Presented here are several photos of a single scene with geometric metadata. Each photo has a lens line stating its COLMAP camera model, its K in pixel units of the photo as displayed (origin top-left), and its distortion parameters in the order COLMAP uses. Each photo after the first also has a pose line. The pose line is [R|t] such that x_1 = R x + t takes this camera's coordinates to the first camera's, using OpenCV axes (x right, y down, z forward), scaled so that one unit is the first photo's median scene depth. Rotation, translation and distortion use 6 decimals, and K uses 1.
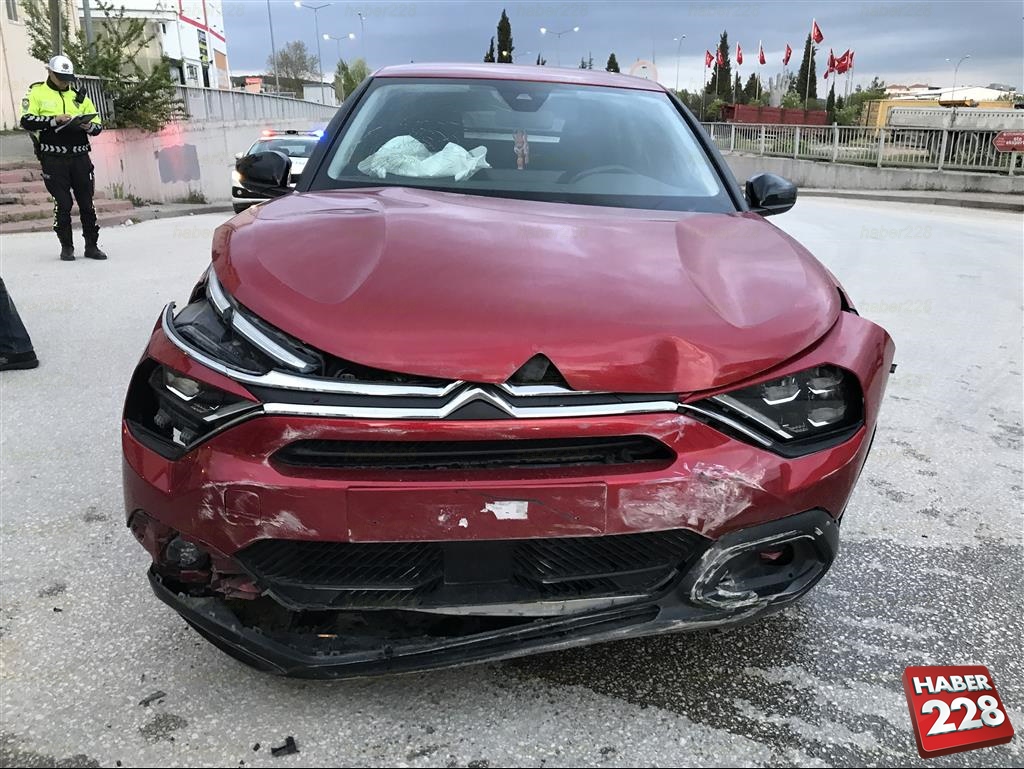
lens RADIAL K [[829.3, 0, 512.3], [0, 829.3, 392.0], [0, 0, 1]] dist [0.016044, -0.013548]
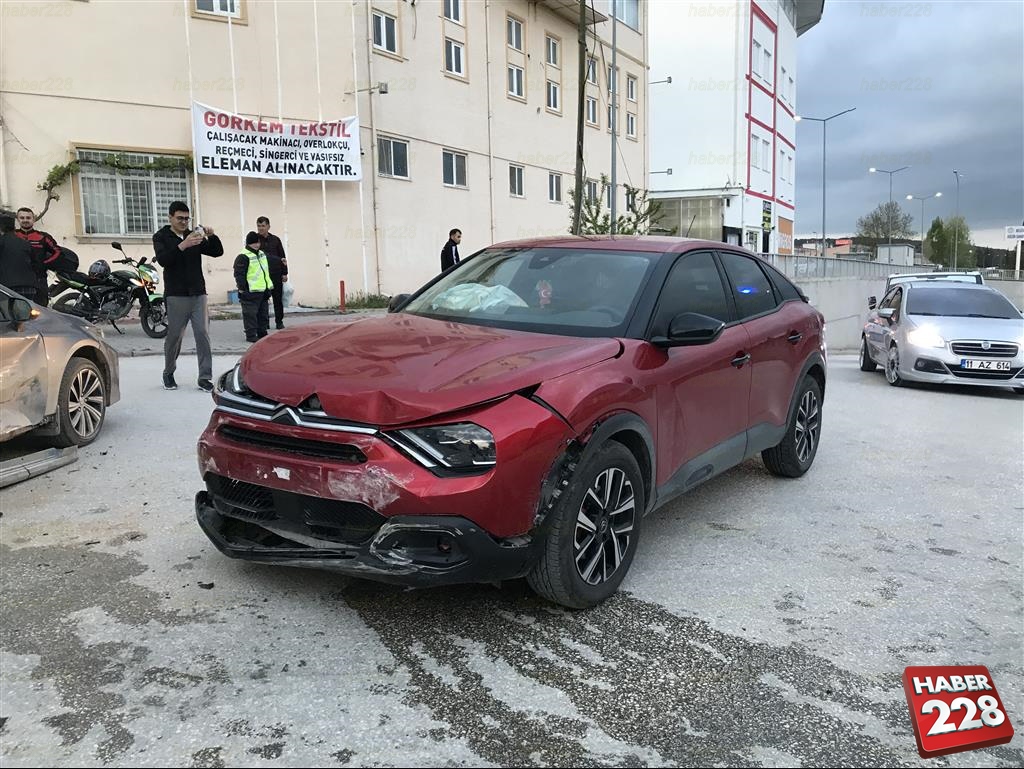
lens RADIAL K [[829.3, 0, 506.0], [0, 829.3, 382.5], [0, 0, 1]] dist [0.016044, -0.013548]
pose [[0.785442, 0.069333, -0.615040, 0.928142], [-0.185739, 0.974309, -0.127366, 0.054326], [0.590408, 0.214275, 0.778141, -0.127424]]
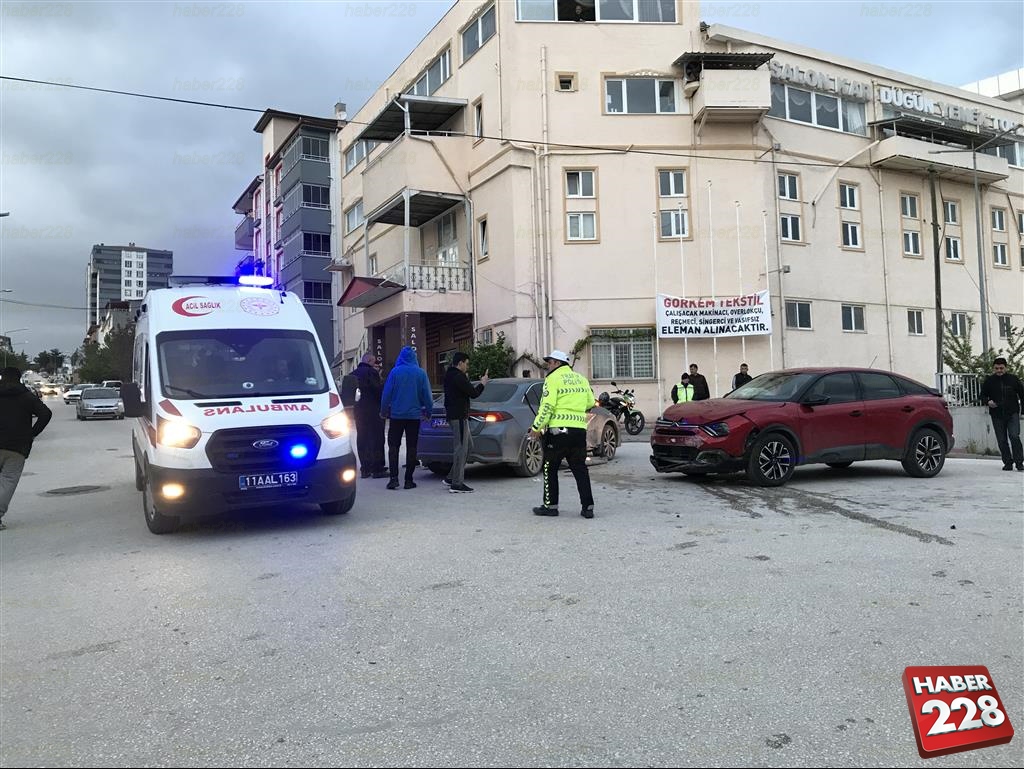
lens RADIAL K [[829.3, 0, 507.9], [0, 829.3, 384.0], [0, 0, 1]] dist [0.016044, -0.013548]
pose [[0.358418, -0.055571, -0.931906, 3.375542], [-0.273360, 0.948227, -0.161681, 0.679329], [0.892643, 0.312695, 0.324670, -1.444092]]
